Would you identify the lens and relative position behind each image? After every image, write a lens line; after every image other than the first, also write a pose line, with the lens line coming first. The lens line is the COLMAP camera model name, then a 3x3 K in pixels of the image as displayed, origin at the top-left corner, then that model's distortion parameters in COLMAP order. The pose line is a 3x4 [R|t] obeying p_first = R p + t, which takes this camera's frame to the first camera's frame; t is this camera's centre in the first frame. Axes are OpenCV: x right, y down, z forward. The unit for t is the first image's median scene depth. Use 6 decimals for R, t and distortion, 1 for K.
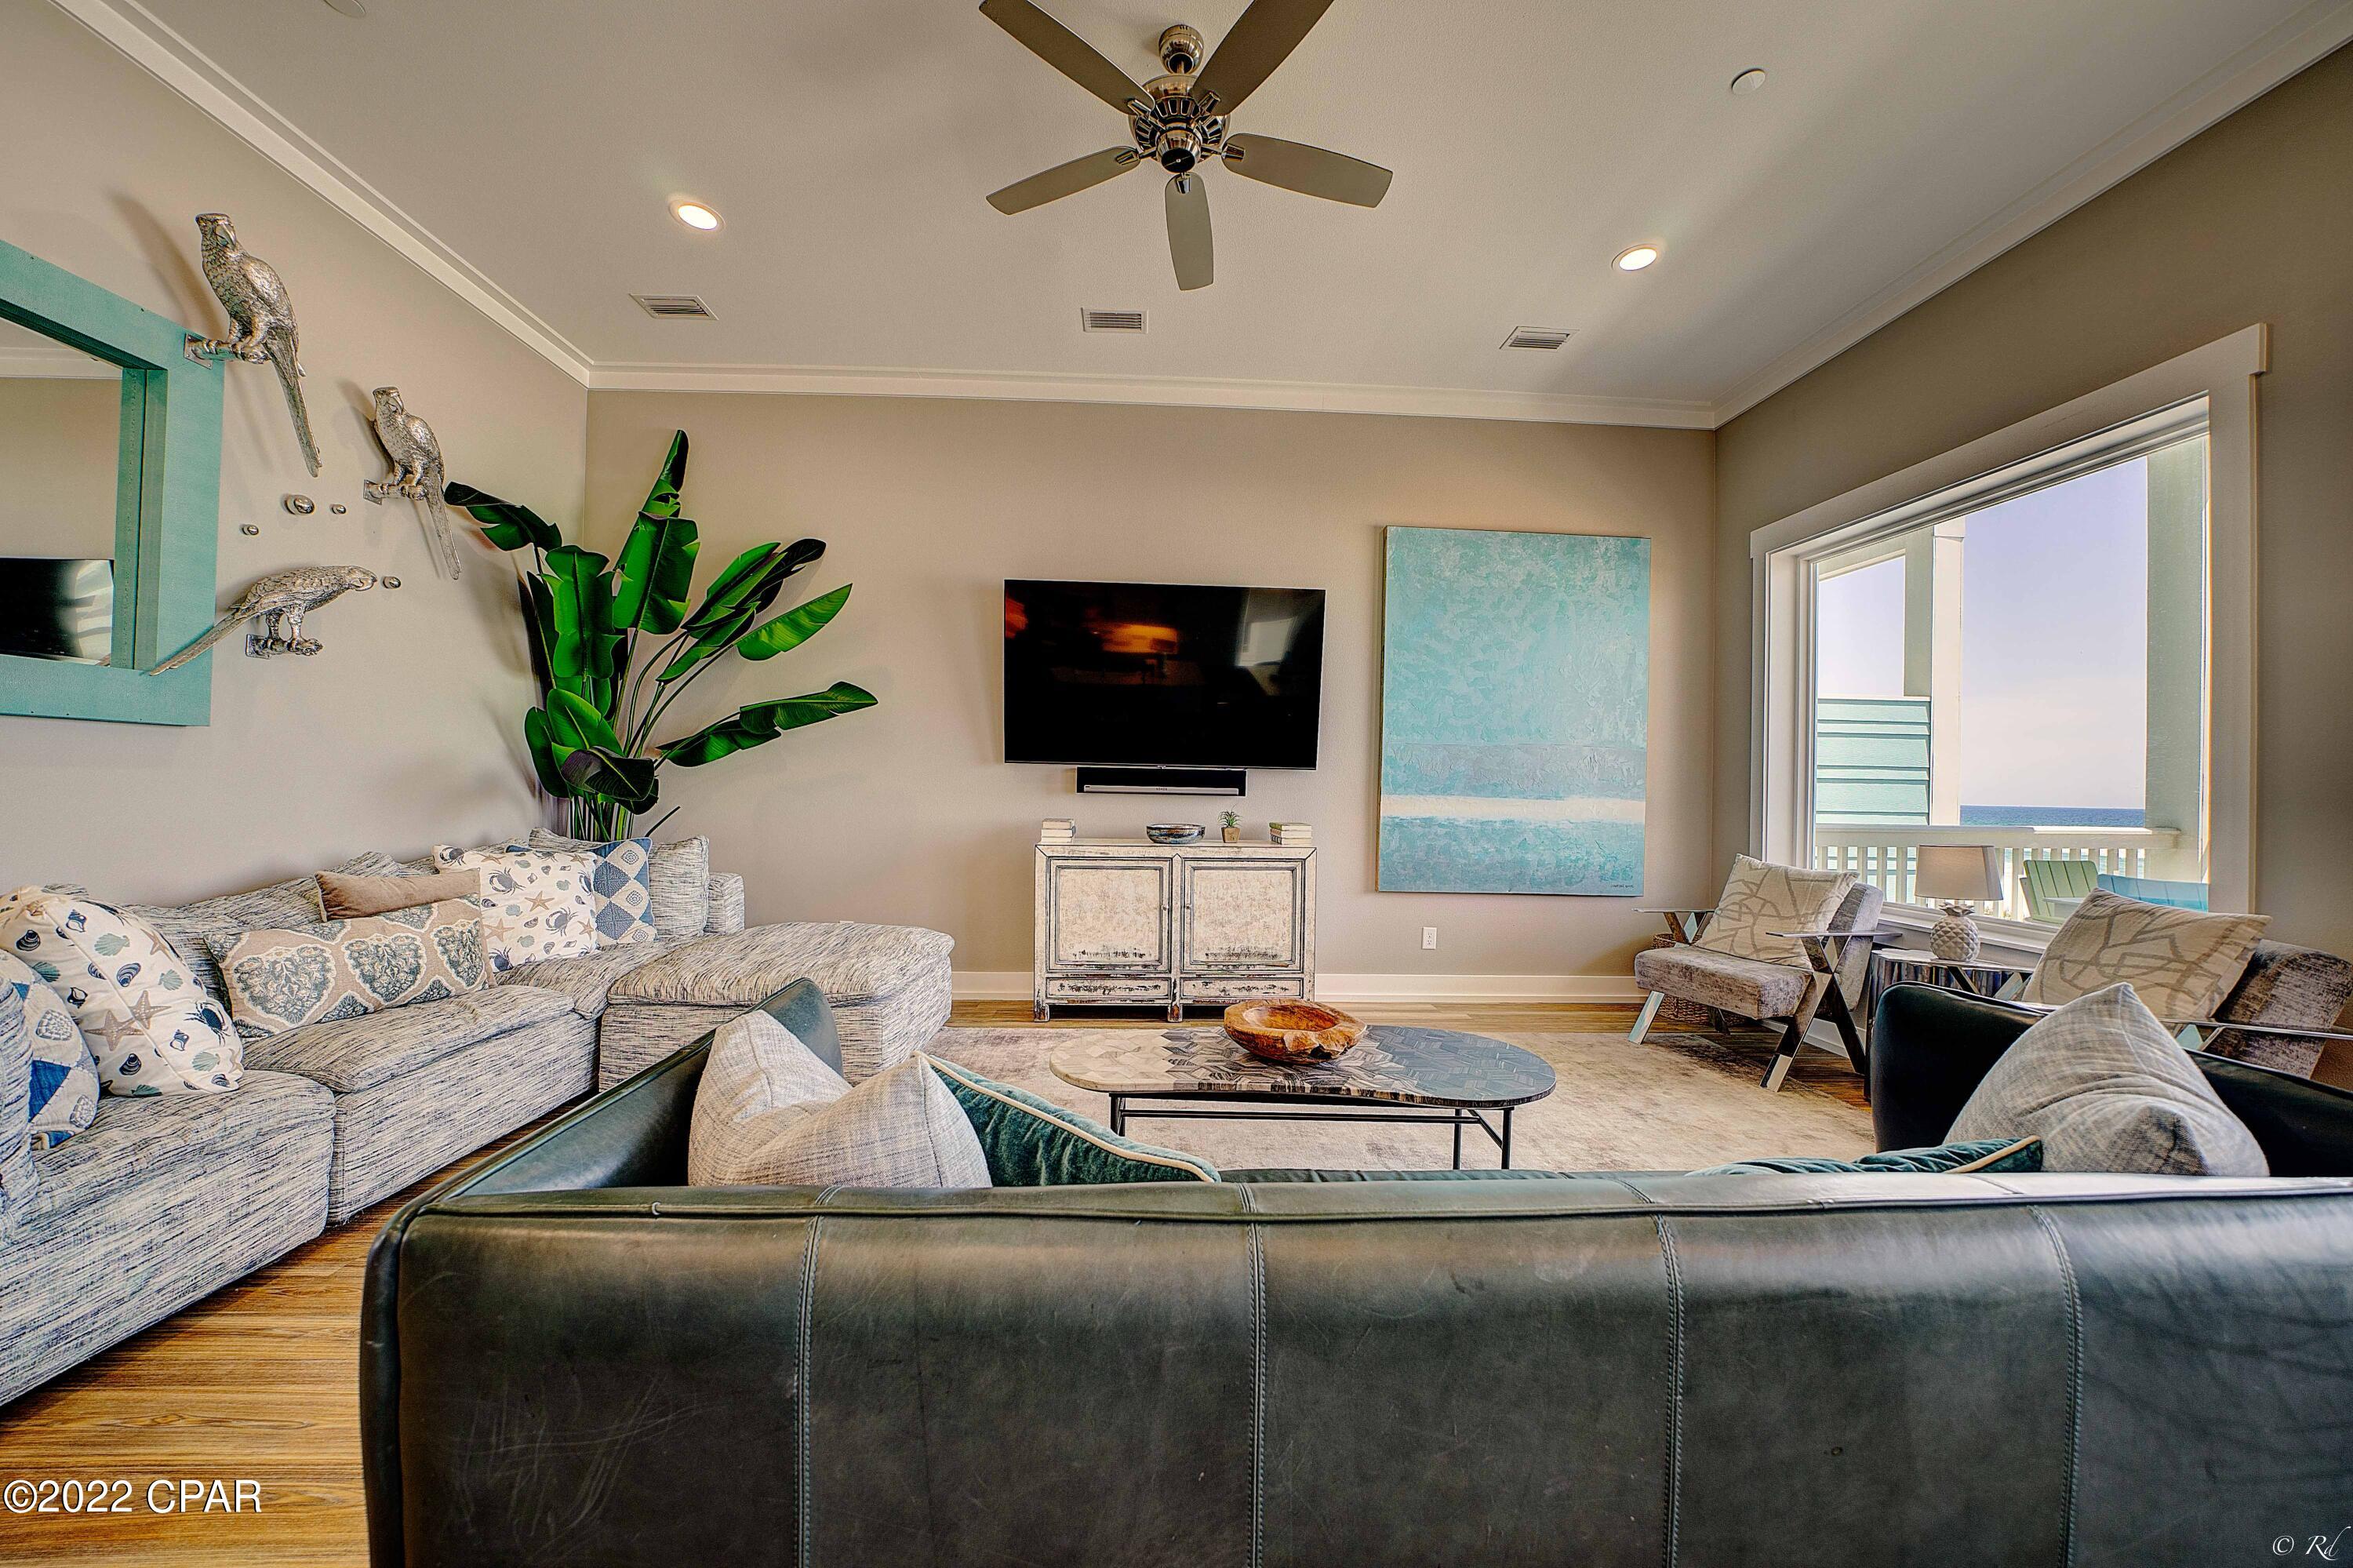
lens RADIAL K [[815.6, 0, 1172.8], [0, 815.6, 785.1], [0, 0, 1]] dist [-0.025265, 0.002824]
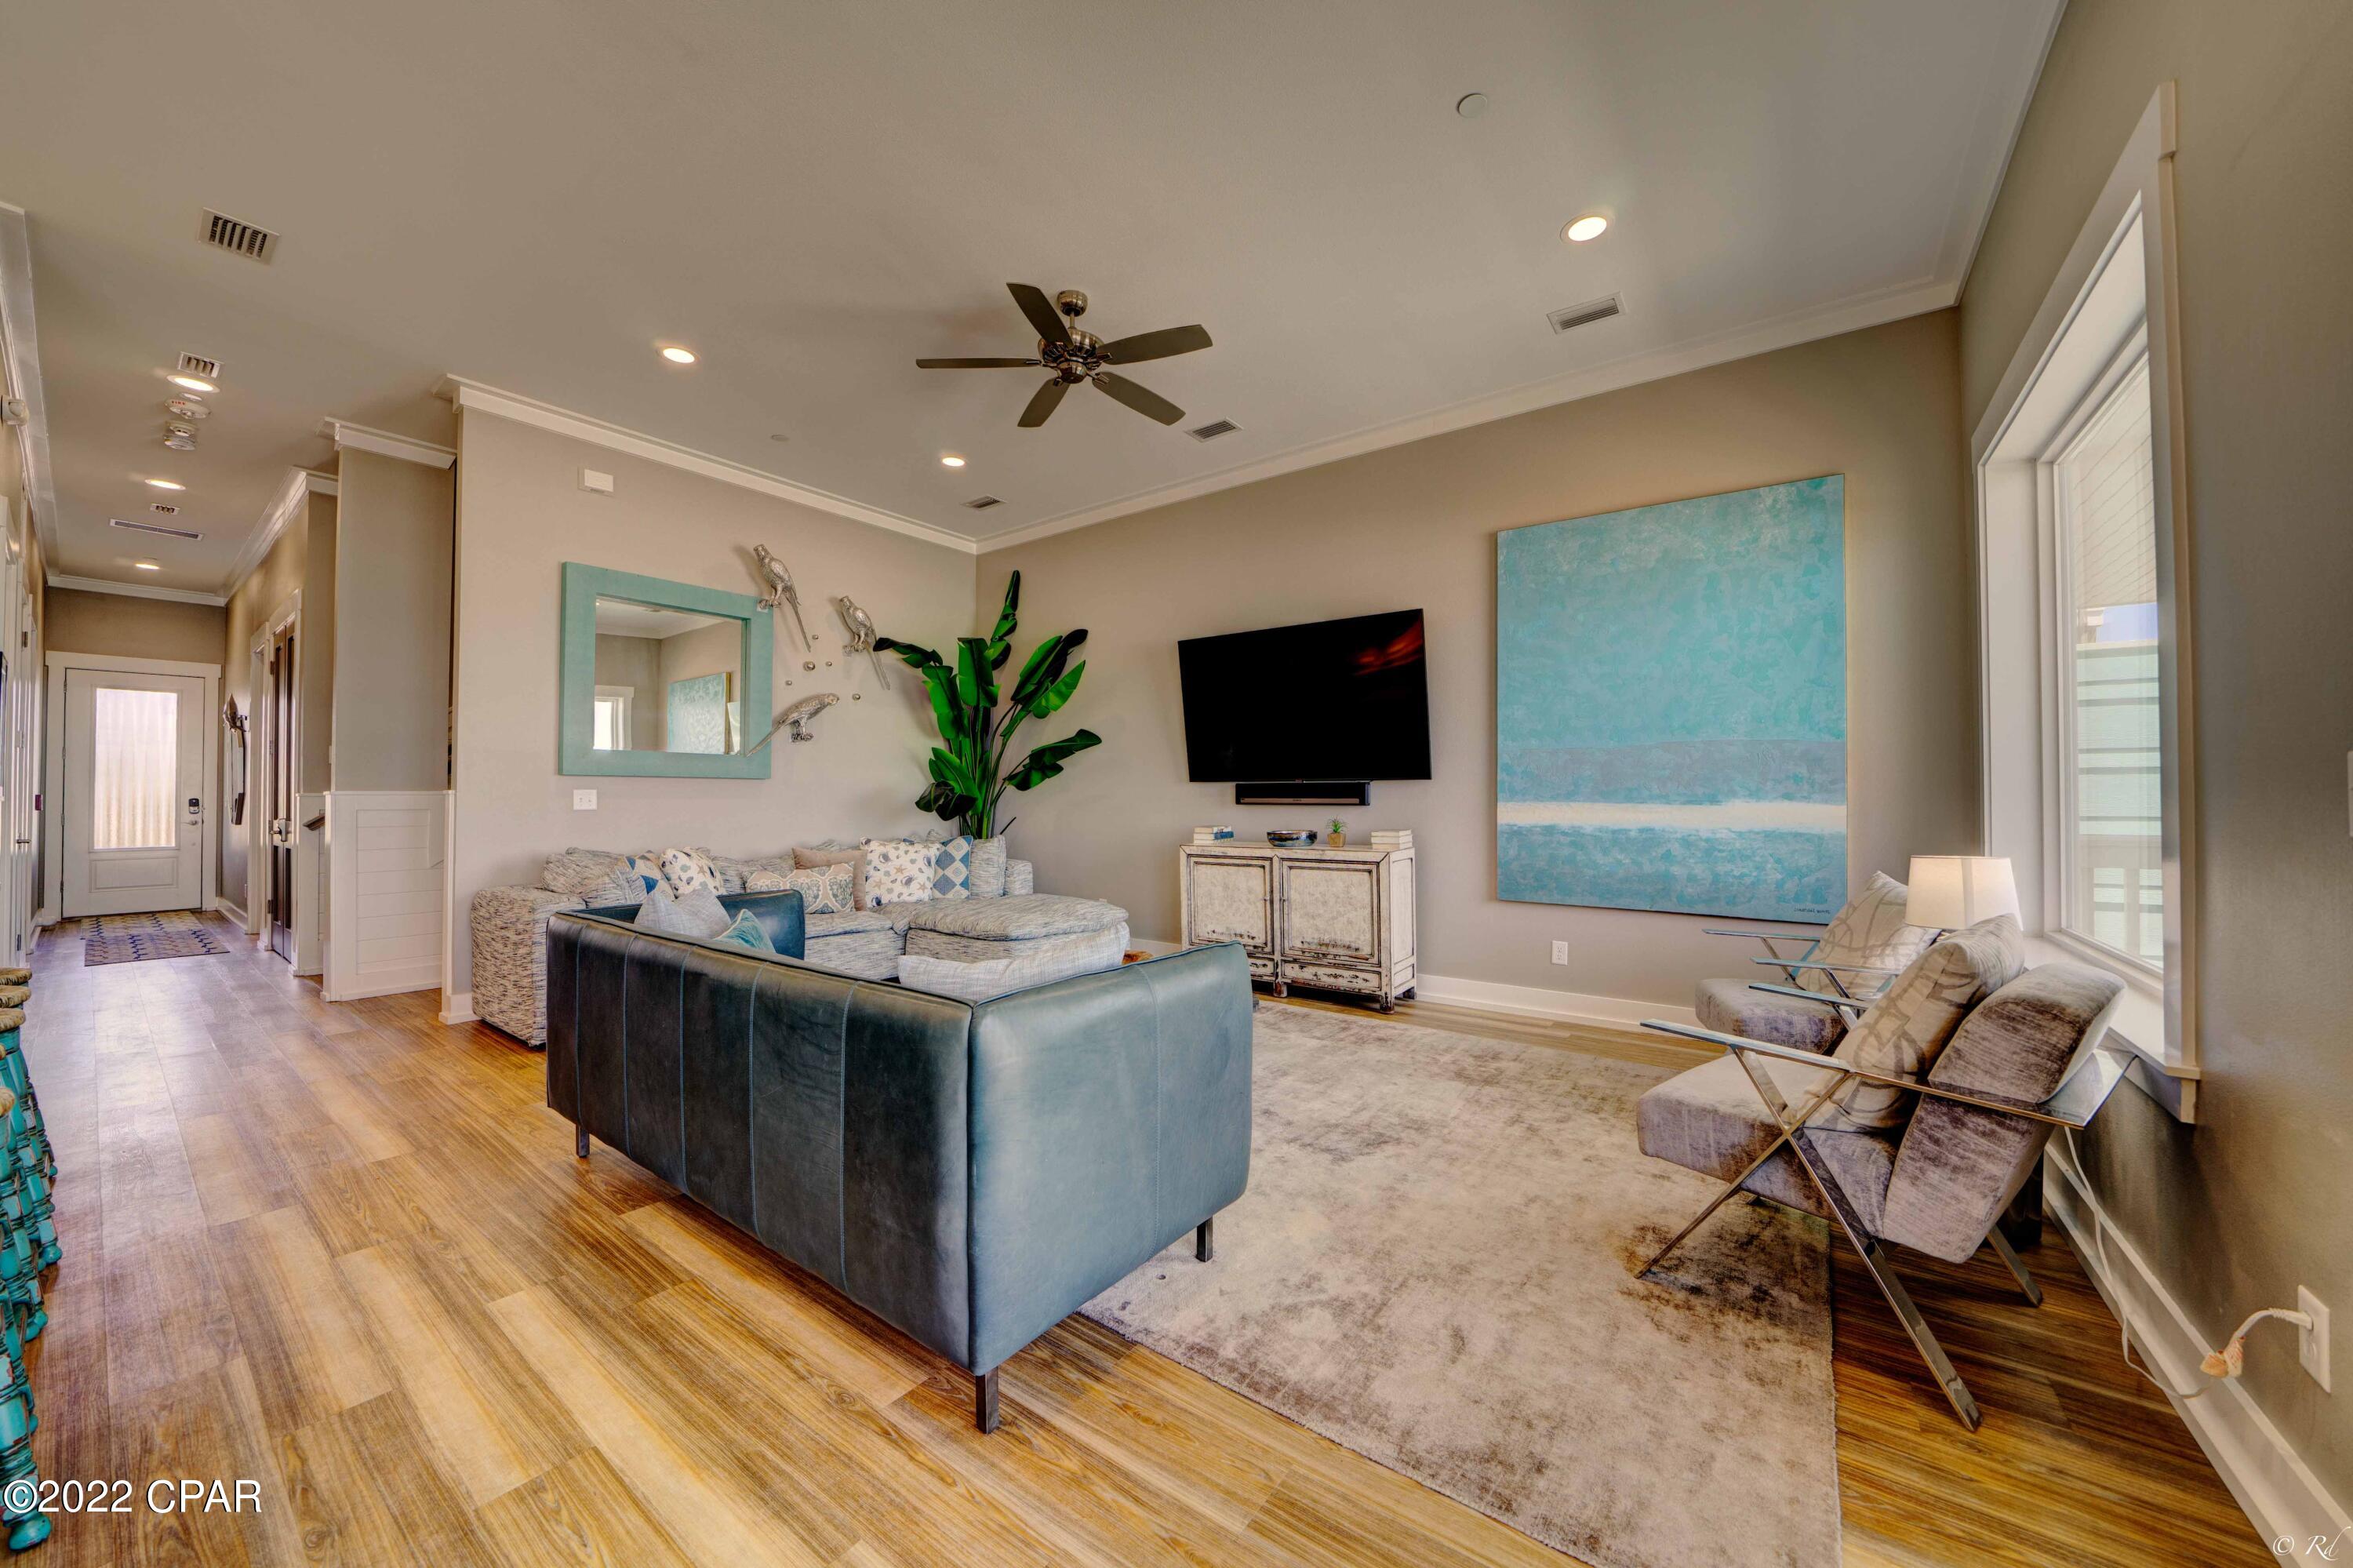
lens RADIAL K [[820.8, 0, 1162.6], [0, 820.8, 784.6], [0, 0, 1]] dist [-0.026589, 0.002966]
pose [[0.779322, -0.028611, -0.625970, 0.588074], [0.016561, 0.999549, -0.025068, 0.009071], [0.626405, 0.009170, 0.779444, -0.034284]]
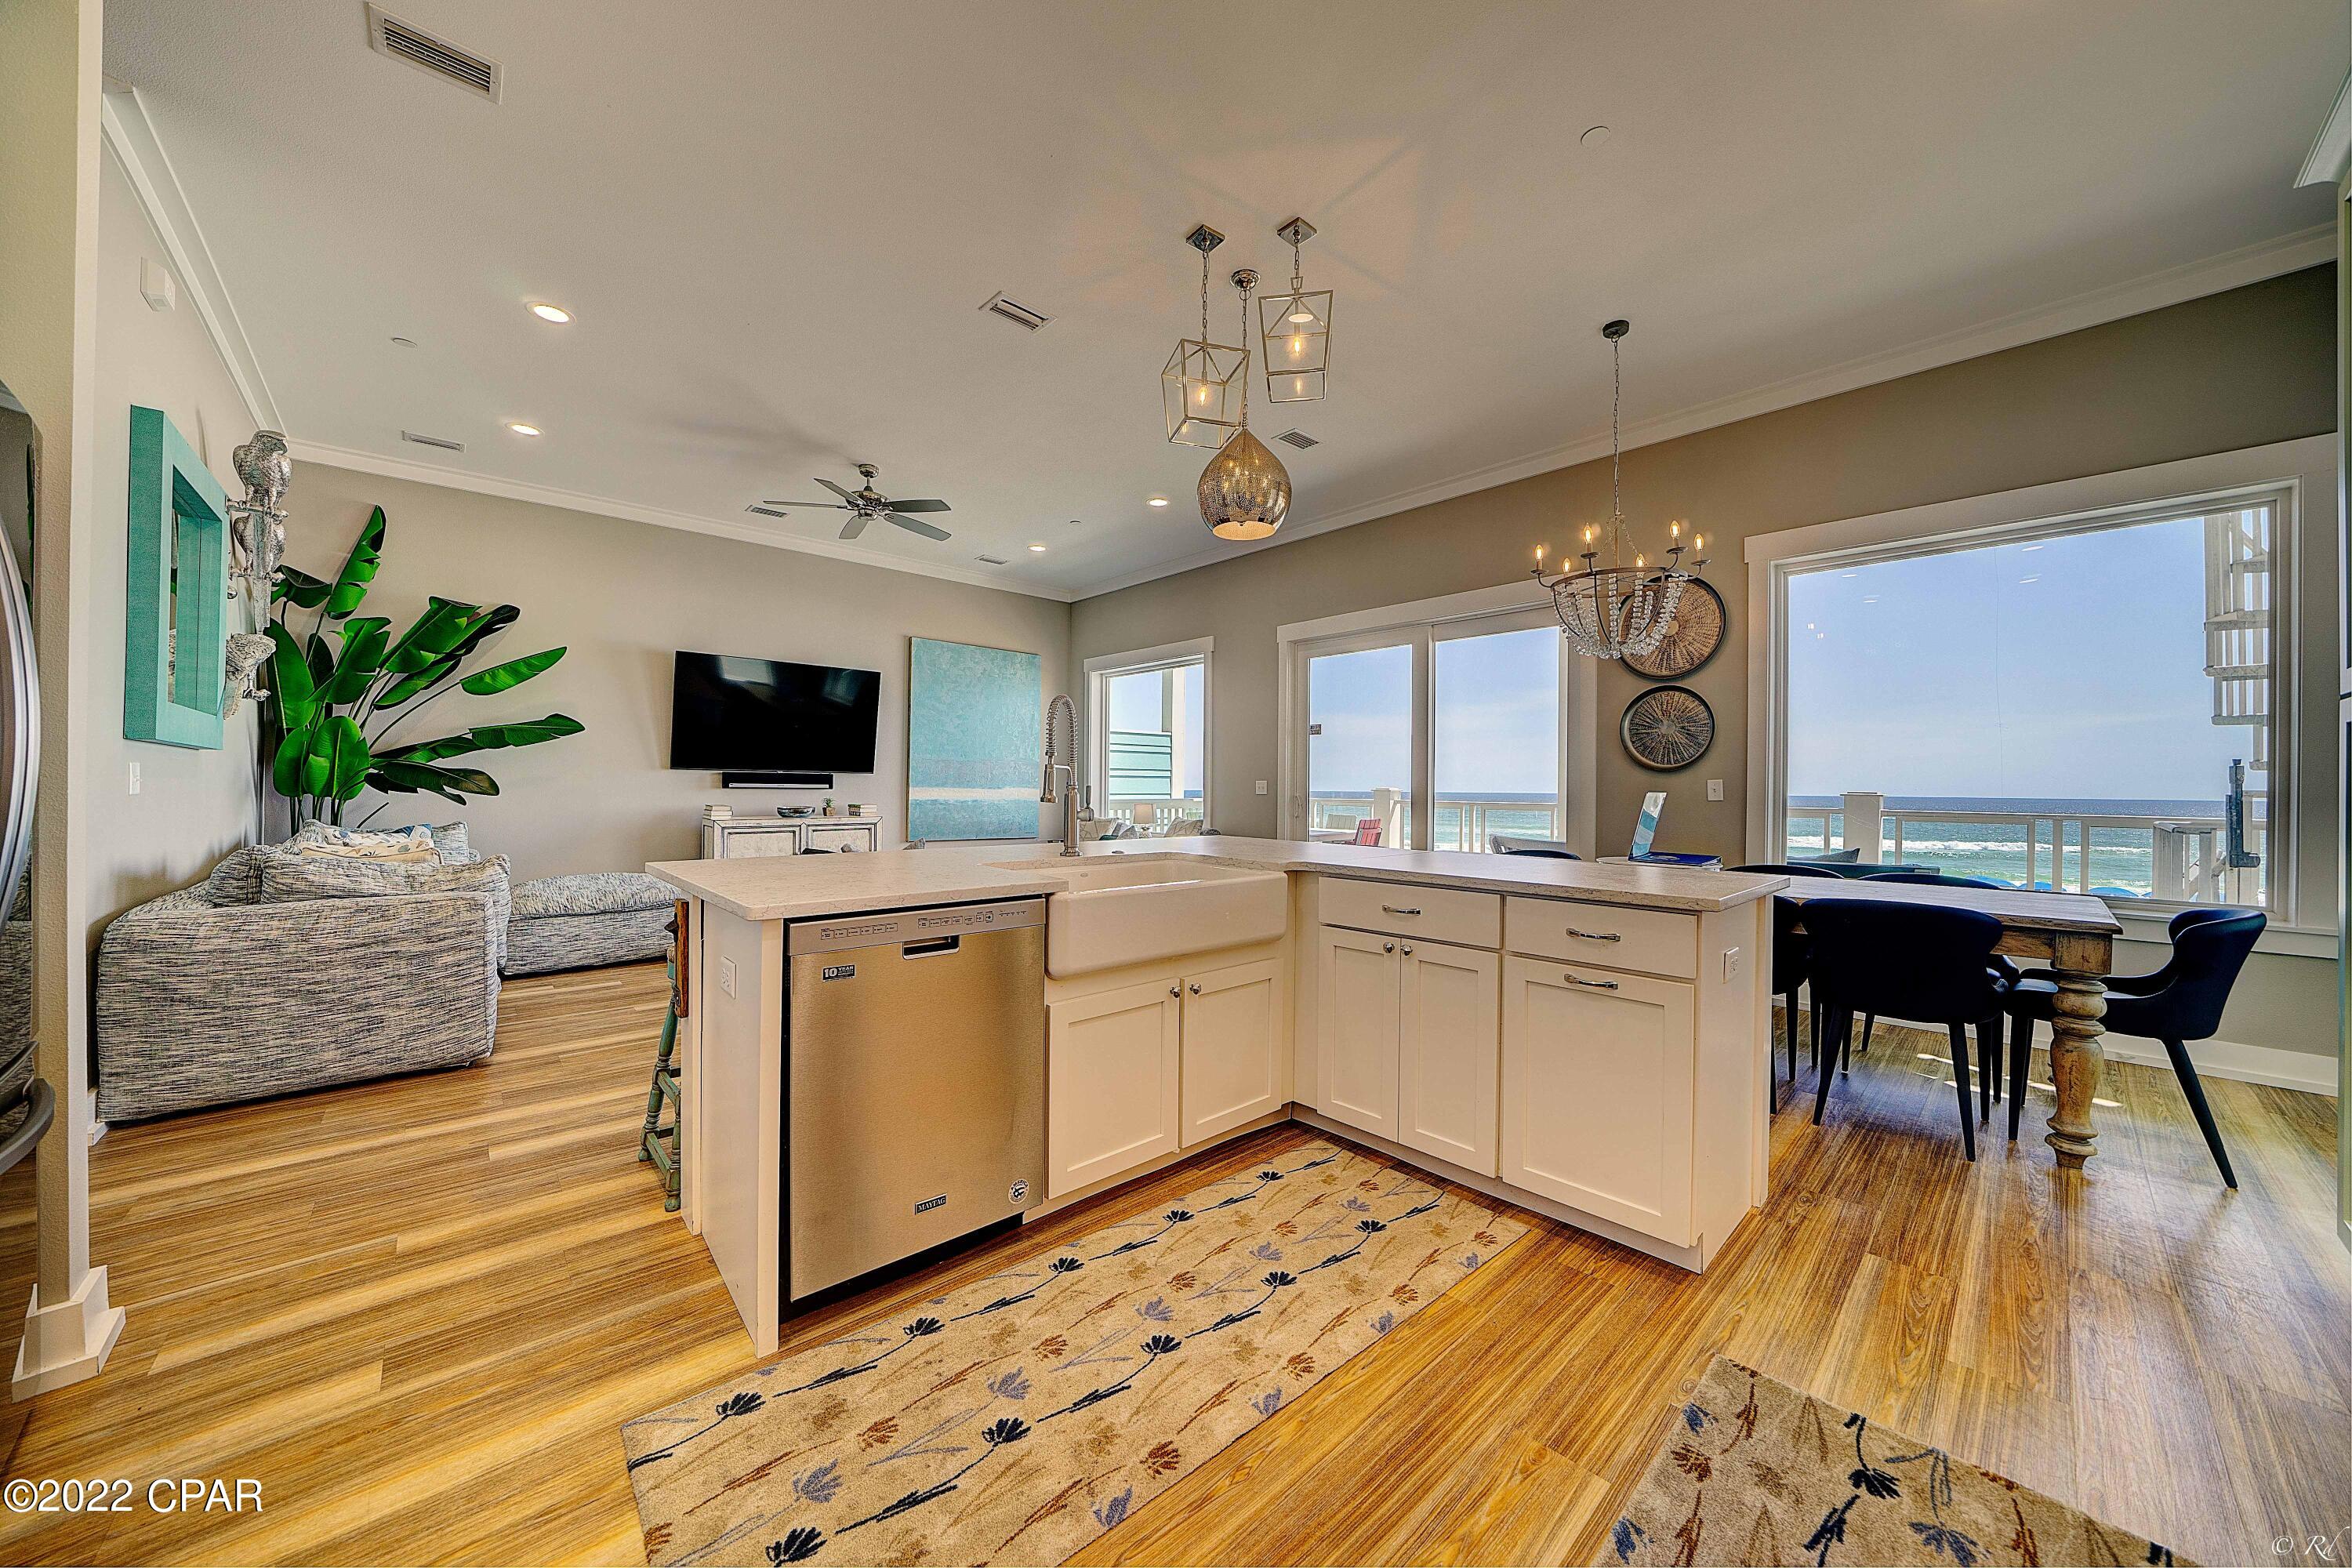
lens RADIAL K [[820.5, 0, 1162.1], [0, 820.5, 784.6], [0, 0, 1]] dist [-0.026589, 0.002966]
pose [[0.775669, -0.009807, 0.631064, -0.468316], [0.004124, 0.999937, 0.010470, -0.011034], [-0.631127, -0.005518, 0.775660, -0.779344]]
